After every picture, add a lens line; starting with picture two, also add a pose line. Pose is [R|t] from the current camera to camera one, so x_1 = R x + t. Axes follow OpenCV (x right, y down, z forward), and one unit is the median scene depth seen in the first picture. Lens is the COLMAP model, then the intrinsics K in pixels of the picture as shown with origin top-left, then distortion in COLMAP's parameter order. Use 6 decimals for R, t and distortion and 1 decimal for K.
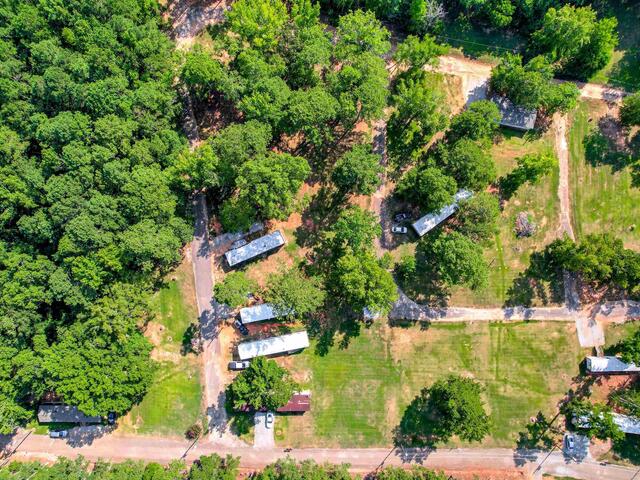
lens RADIAL K [[460.9, 0, 322.0], [0, 460.9, 239.3], [0, 0, 1]] dist [-0.070322, 0.061130]
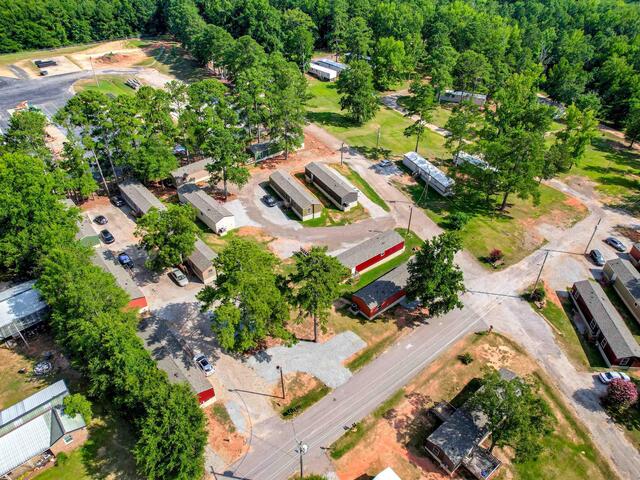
lens RADIAL K [[460.9, 0, 321.5], [0, 460.9, 240.7], [0, 0, 1]] dist [-0.070322, 0.061130]
pose [[0.522687, 0.527902, -0.669416, 1.205347], [-0.852466, 0.314445, -0.417643, 1.019092], [-0.009980, 0.788952, 0.614374, 0.498580]]
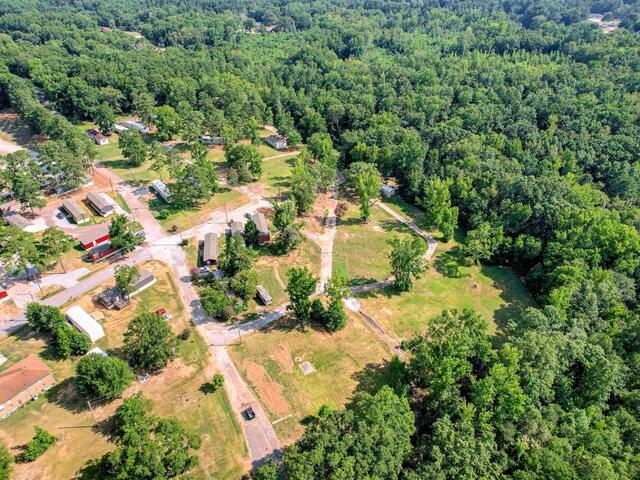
lens RADIAL K [[460.9, 0, 318.6], [0, 460.9, 240.4], [0, 0, 1]] dist [-0.070322, 0.061130]
pose [[0.694062, 0.409639, -0.592008, 2.035986], [-0.719847, 0.383551, -0.578541, 1.005183], [-0.009927, 0.827698, 0.561086, 0.192068]]
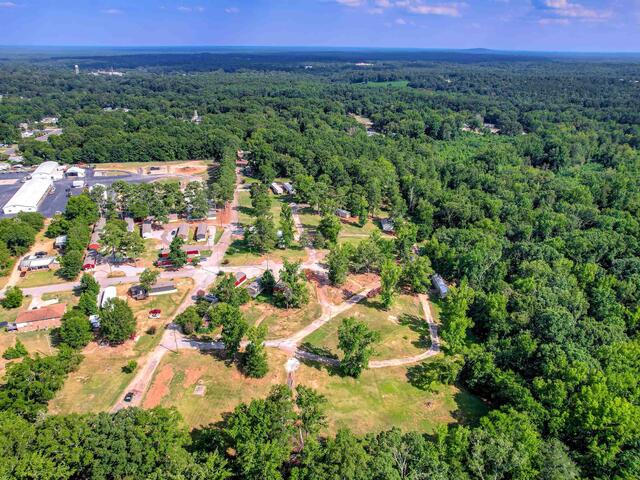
lens RADIAL K [[460.9, 0, 320.3], [0, 460.9, 237.7], [0, 0, 1]] dist [-0.070322, 0.061130]
pose [[0.169028, 0.394689, -0.903133, 2.466763], [-0.985505, 0.054197, -0.160759, 0.420870], [-0.014503, 0.917215, 0.398129, 0.176478]]
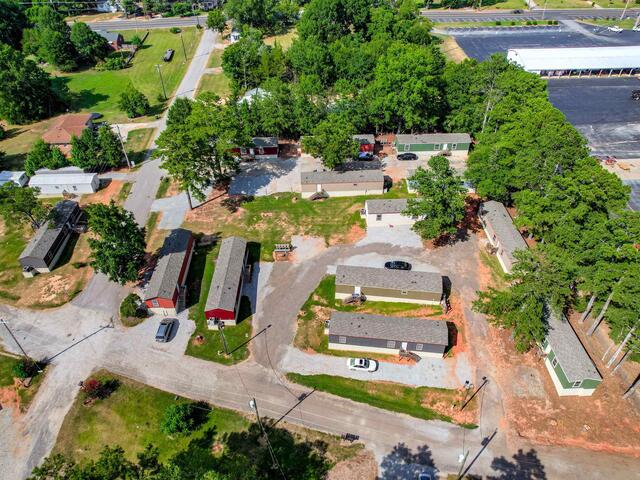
lens RADIAL K [[460.9, 0, 320.2], [0, 460.9, 239.5], [0, 0, 1]] dist [-0.070322, 0.061130]
pose [[-0.993329, -0.061225, 0.097723, 0.601877], [0.114148, -0.642459, 0.757771, 0.257653], [0.016389, 0.763870, 0.645162, 0.517344]]
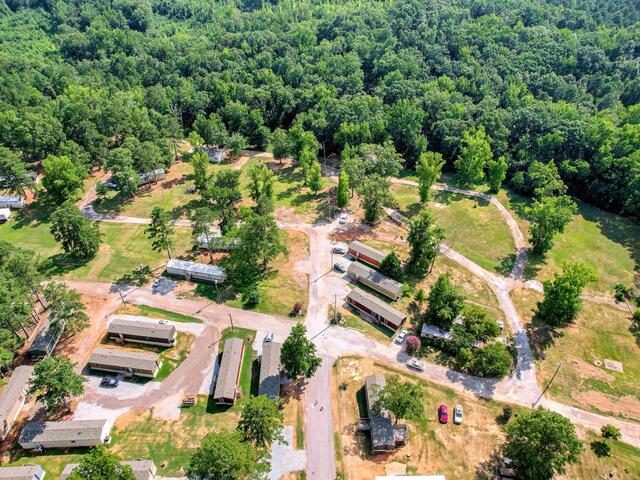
lens RADIAL K [[460.9, 0, 321.9], [0, 460.9, 241.2], [0, 0, 1]] dist [-0.070322, 0.061130]
pose [[0.992707, 0.075685, -0.093837, 1.020080], [-0.120553, 0.627977, -0.768838, 1.175929], [0.000738, 0.774543, 0.632521, 0.198561]]
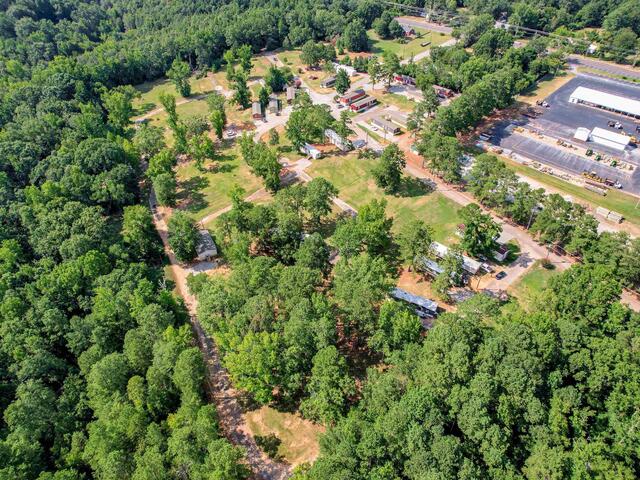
lens RADIAL K [[460.9, 0, 321.2], [0, 460.9, 237.4], [0, 0, 1]] dist [-0.070322, 0.061130]
pose [[-0.608436, -0.502695, 0.614087, -0.633911], [0.793593, -0.389289, 0.467616, -0.638956], [0.003989, 0.771849, 0.635793, 0.125746]]
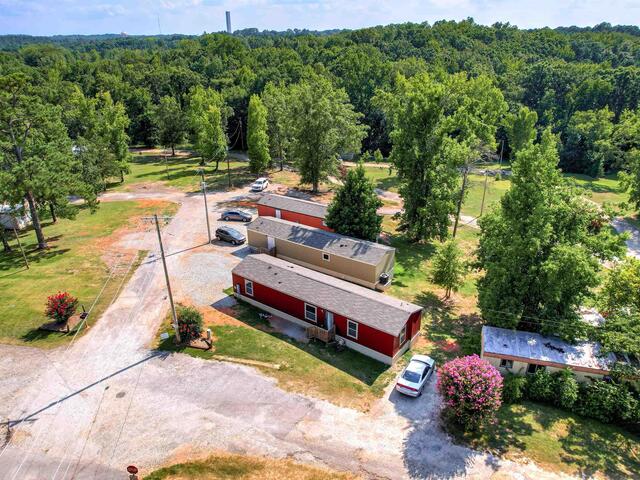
lens RADIAL K [[460.9, 0, 320.5], [0, 460.9, 242.7], [0, 0, 1]] dist [-0.070322, 0.061130]
pose [[0.999430, 0.012095, -0.031509, 1.065272], [-0.033683, 0.416241, -0.908630, 0.747279], [0.002125, 0.909174, 0.416411, 0.786197]]
